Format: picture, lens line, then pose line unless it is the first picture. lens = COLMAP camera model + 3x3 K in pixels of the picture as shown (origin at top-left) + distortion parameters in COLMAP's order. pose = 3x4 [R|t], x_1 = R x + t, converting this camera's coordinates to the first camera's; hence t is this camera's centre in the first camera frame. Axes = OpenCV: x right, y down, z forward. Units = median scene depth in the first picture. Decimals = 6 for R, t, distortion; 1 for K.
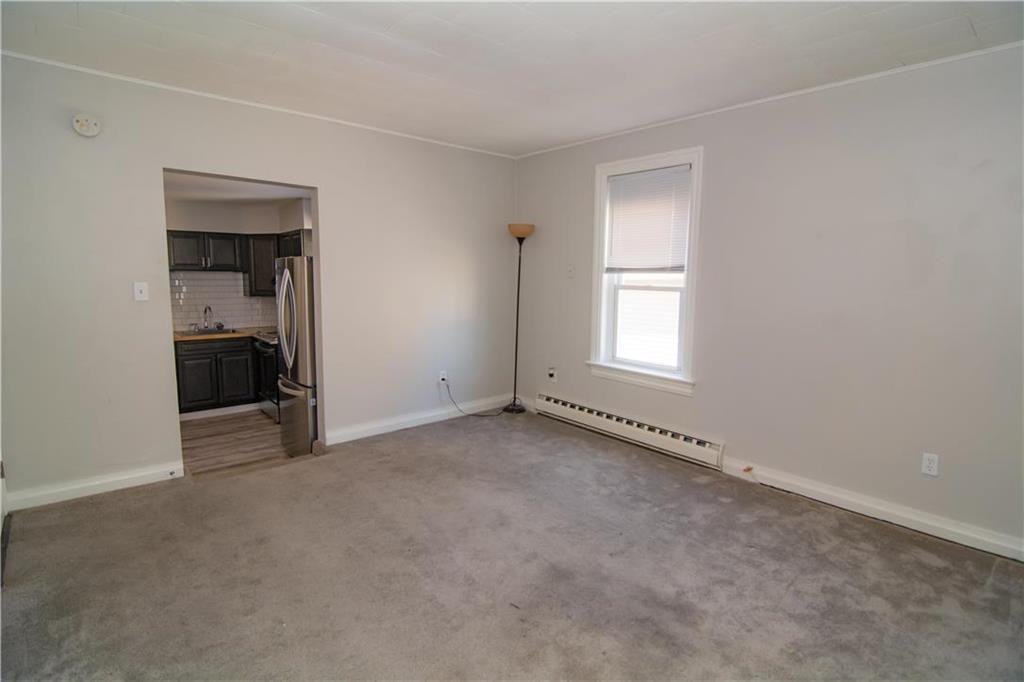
lens RADIAL K [[489.7, 0, 516.2], [0, 489.7, 334.7], [0, 0, 1]] dist [-0.013065, -0.000624]
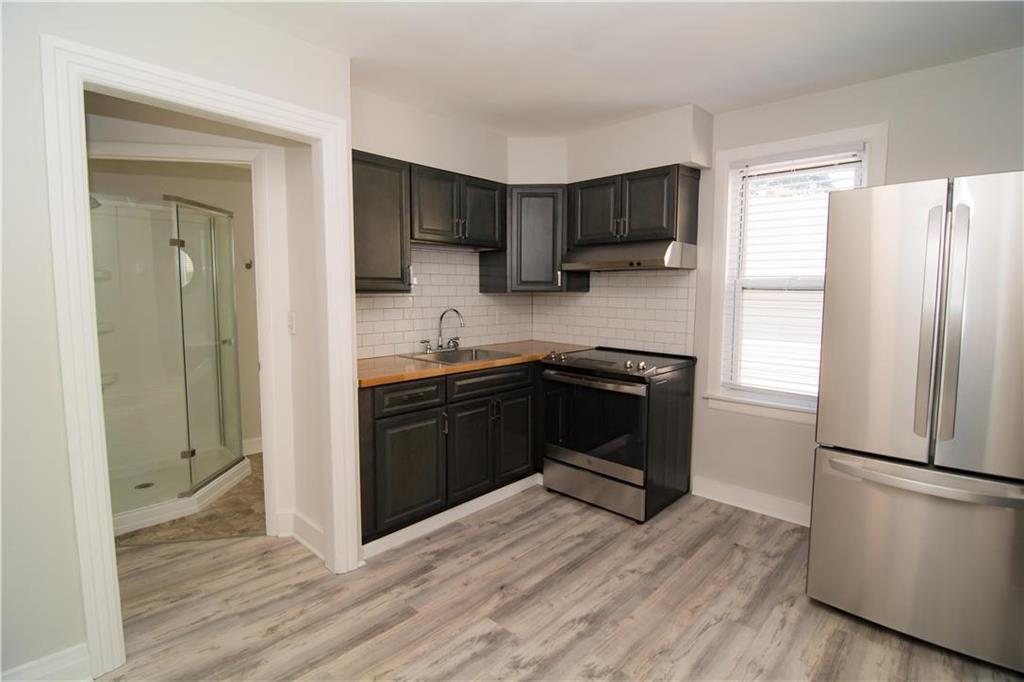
lens RADIAL K [[501.2, 0, 496.0], [0, 501.2, 336.3], [0, 0, 1]] dist [-0.015876, -0.000352]
pose [[0.996796, -0.016322, 0.078301, -1.363025], [0.018877, 0.999310, -0.031996, -0.015707], [-0.077725, 0.033372, 0.996416, 0.932309]]
